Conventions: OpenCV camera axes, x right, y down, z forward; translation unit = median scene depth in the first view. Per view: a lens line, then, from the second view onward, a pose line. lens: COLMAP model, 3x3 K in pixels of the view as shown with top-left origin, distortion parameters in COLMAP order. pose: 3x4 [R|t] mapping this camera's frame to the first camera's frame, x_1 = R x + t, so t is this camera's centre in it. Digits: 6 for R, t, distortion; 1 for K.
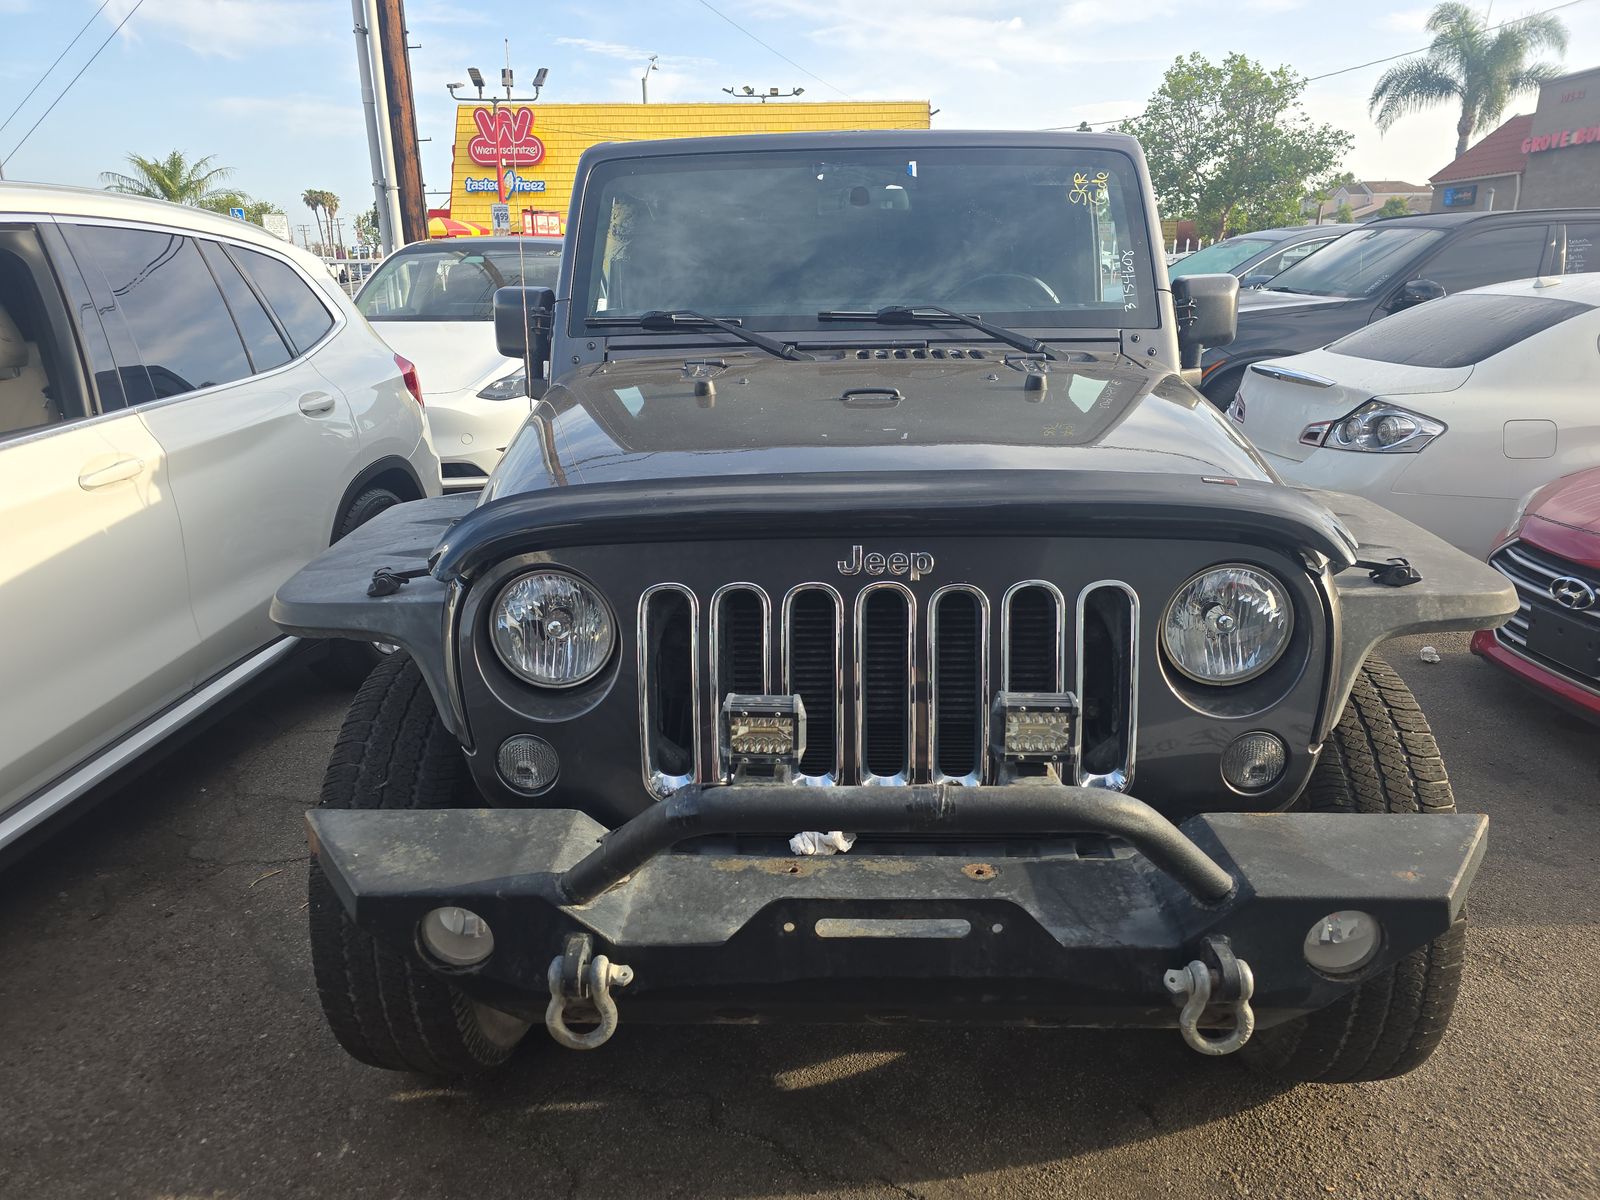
lens RADIAL K [[1088.1, 0, 797.5], [0, 1088.1, 598.0], [0, 0, 1]] dist [0.041157, -0.032891]
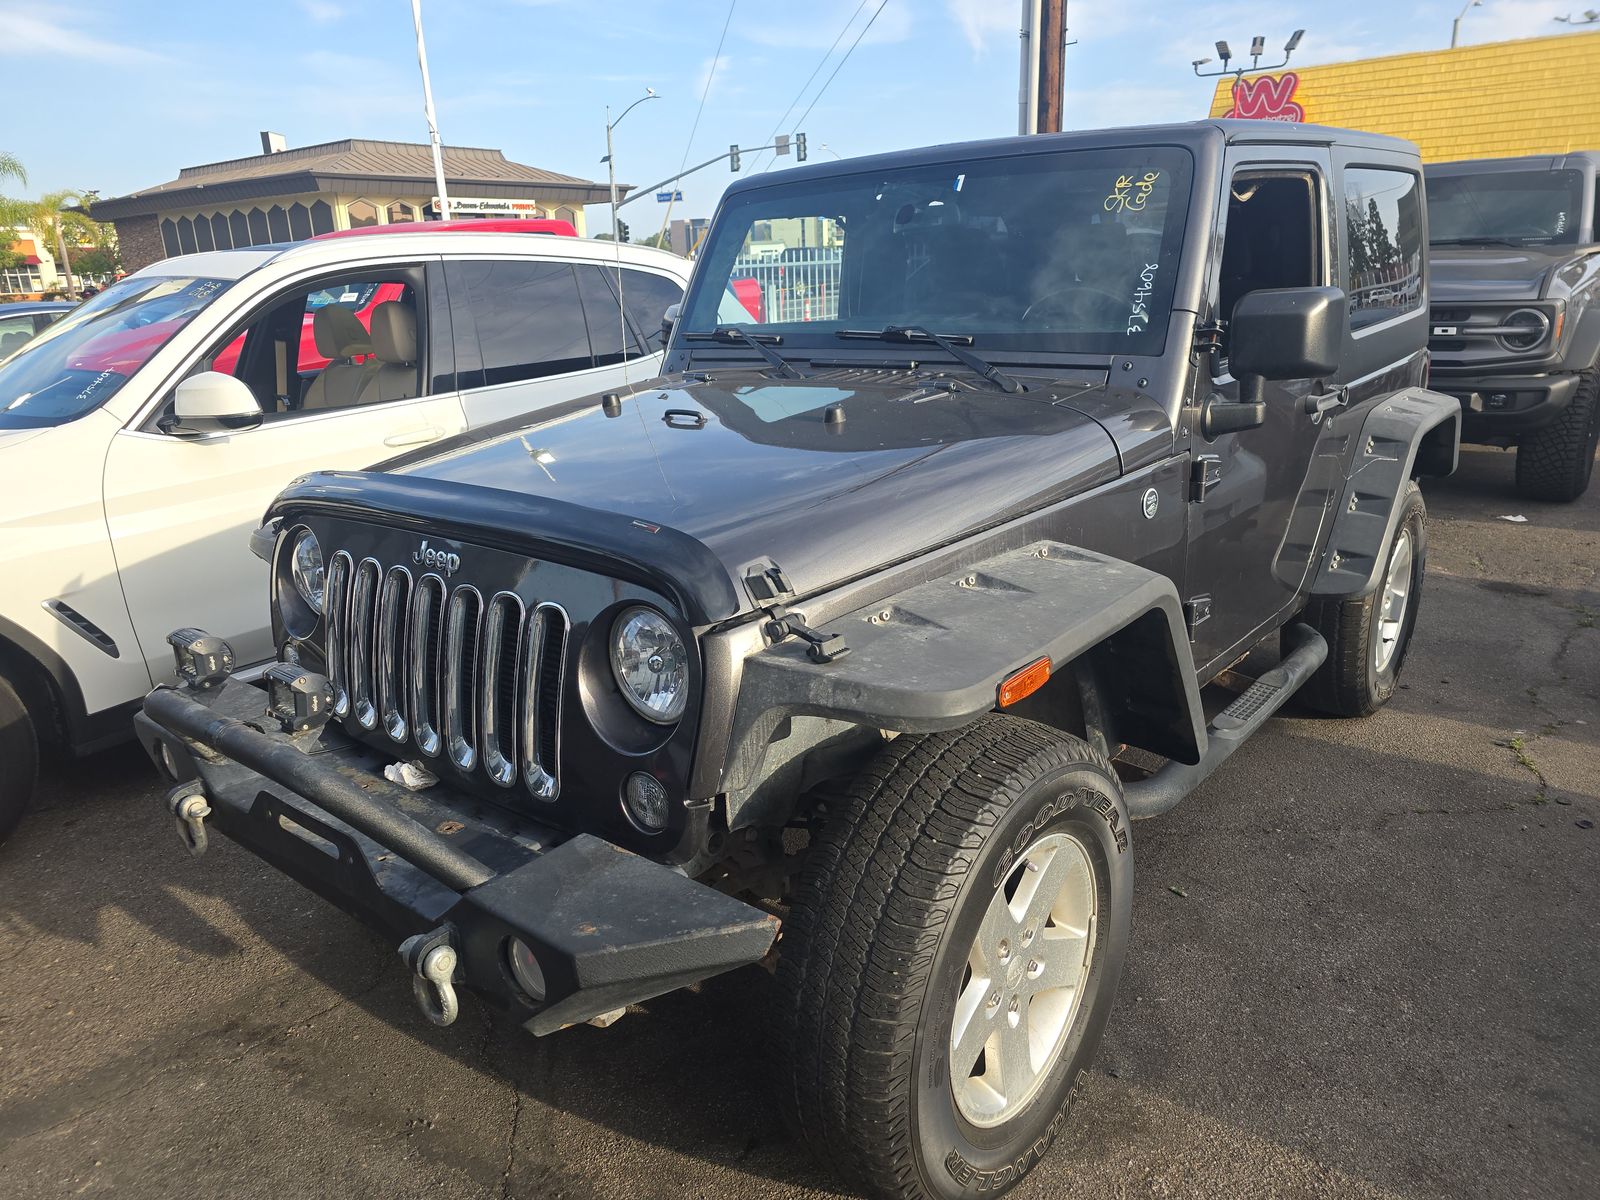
lens RADIAL K [[1088.1, 0, 791.7], [0, 1088.1, 600.1], [0, 0, 1]] dist [0.041157, -0.032891]
pose [[0.789202, 0.160941, -0.592671, 0.058803], [-0.149455, 0.986370, 0.068835, -0.006778], [0.595671, 0.034253, 0.802498, 0.013673]]
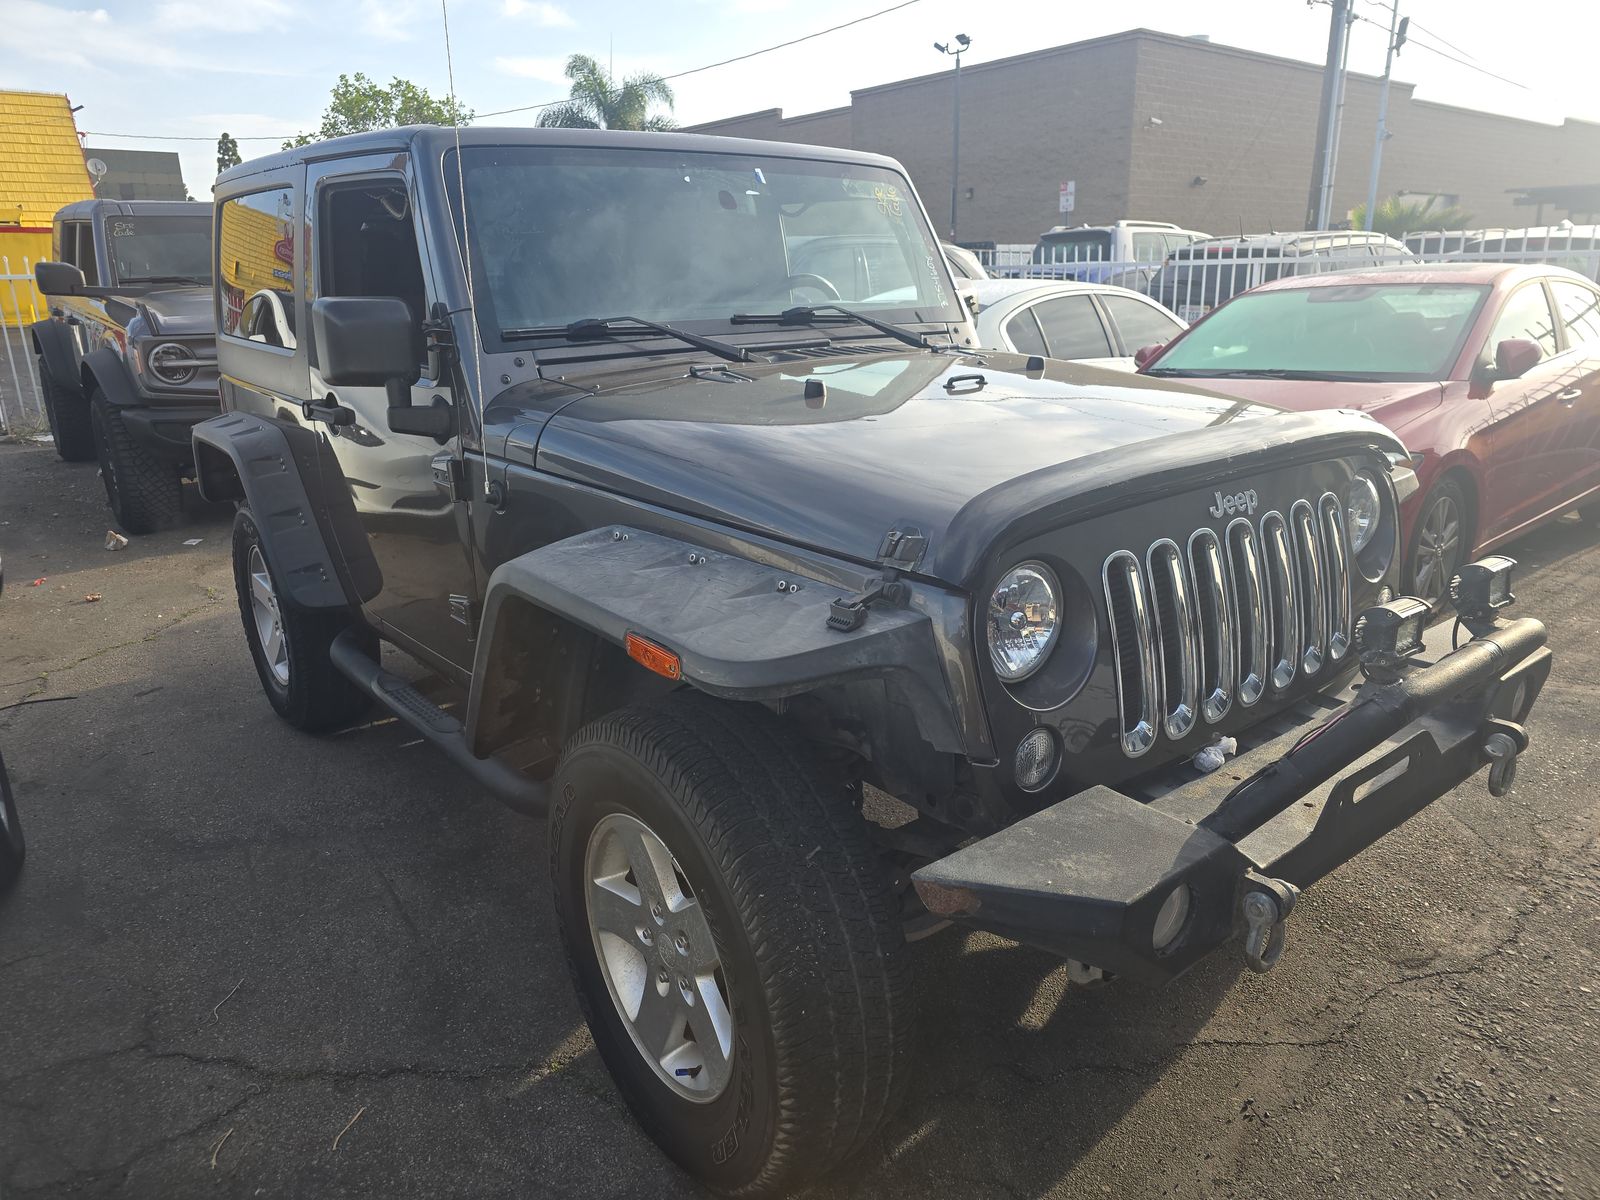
lens RADIAL K [[1088.1, 0, 802.1], [0, 1088.1, 597.5], [0, 0, 1]] dist [0.041157, -0.032891]
pose [[0.765770, -0.188354, 0.614913, -0.054062], [0.199548, 0.978548, 0.051236, -0.004543], [-0.611373, 0.083469, 0.786929, 0.018729]]
